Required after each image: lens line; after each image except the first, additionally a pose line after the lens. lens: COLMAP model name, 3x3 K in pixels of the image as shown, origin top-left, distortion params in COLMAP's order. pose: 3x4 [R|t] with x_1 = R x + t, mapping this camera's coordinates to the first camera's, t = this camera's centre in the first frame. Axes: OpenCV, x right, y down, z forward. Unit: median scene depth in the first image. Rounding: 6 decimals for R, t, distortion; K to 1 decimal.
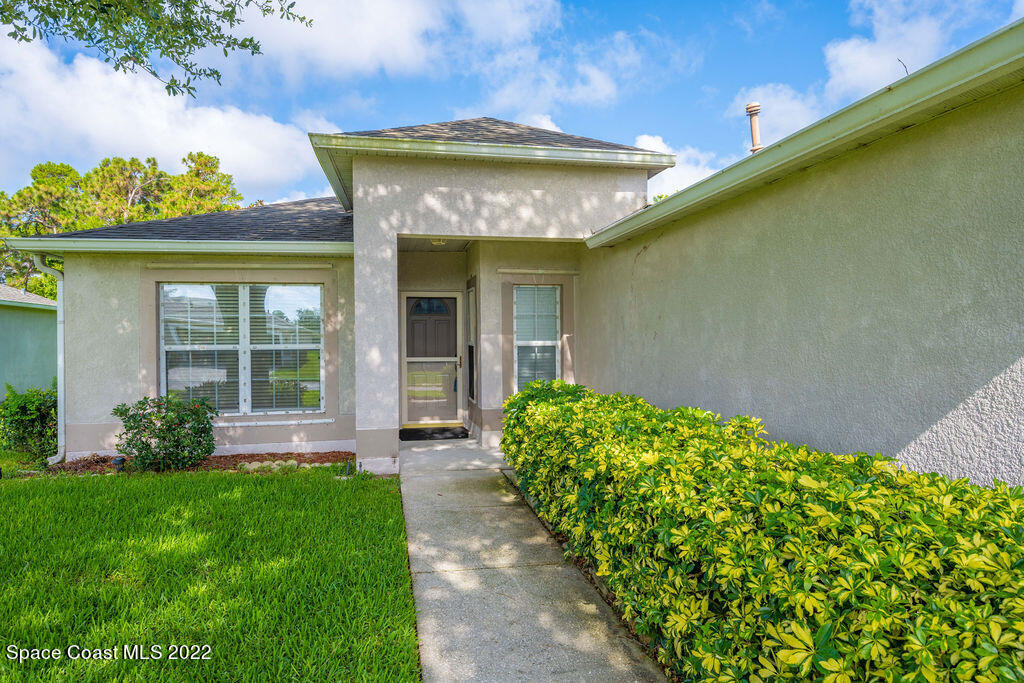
lens RADIAL K [[591.3, 0, 511.6], [0, 591.3, 336.7], [0, 0, 1]] dist [0.000930, 0.000064]
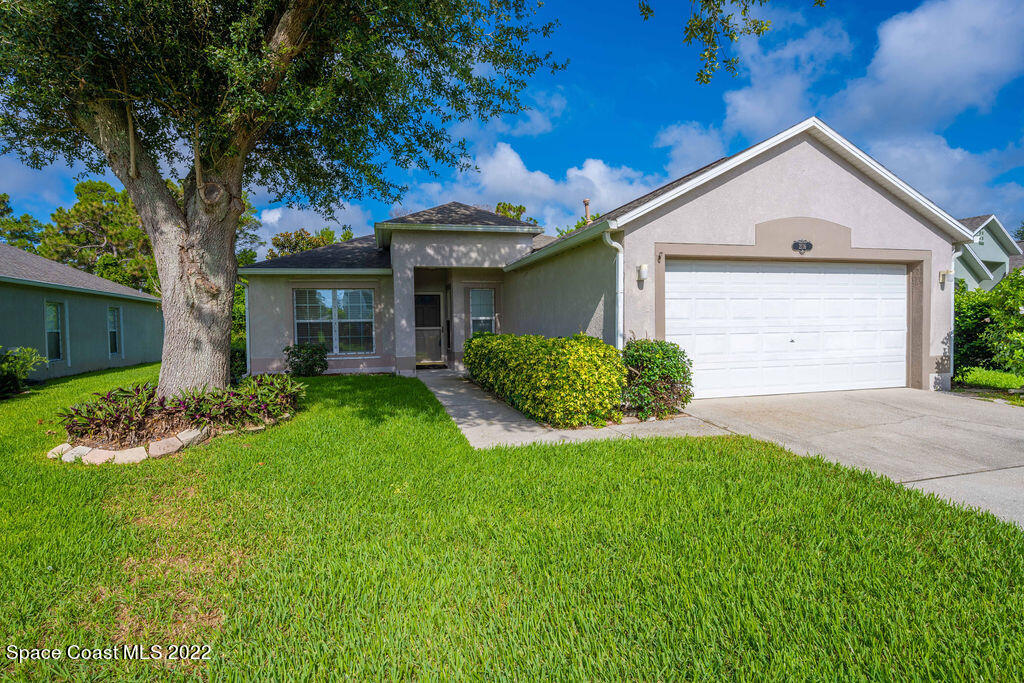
lens RADIAL K [[525.0, 0, 513.0], [0, 525.0, 348.2], [0, 0, 1]] dist [0.000459, -0.000054]
pose [[0.998185, -0.010231, 0.059340, 0.047042], [0.007691, 0.999051, 0.042882, 0.042474], [-0.059723, -0.042348, 0.997316, -0.866473]]
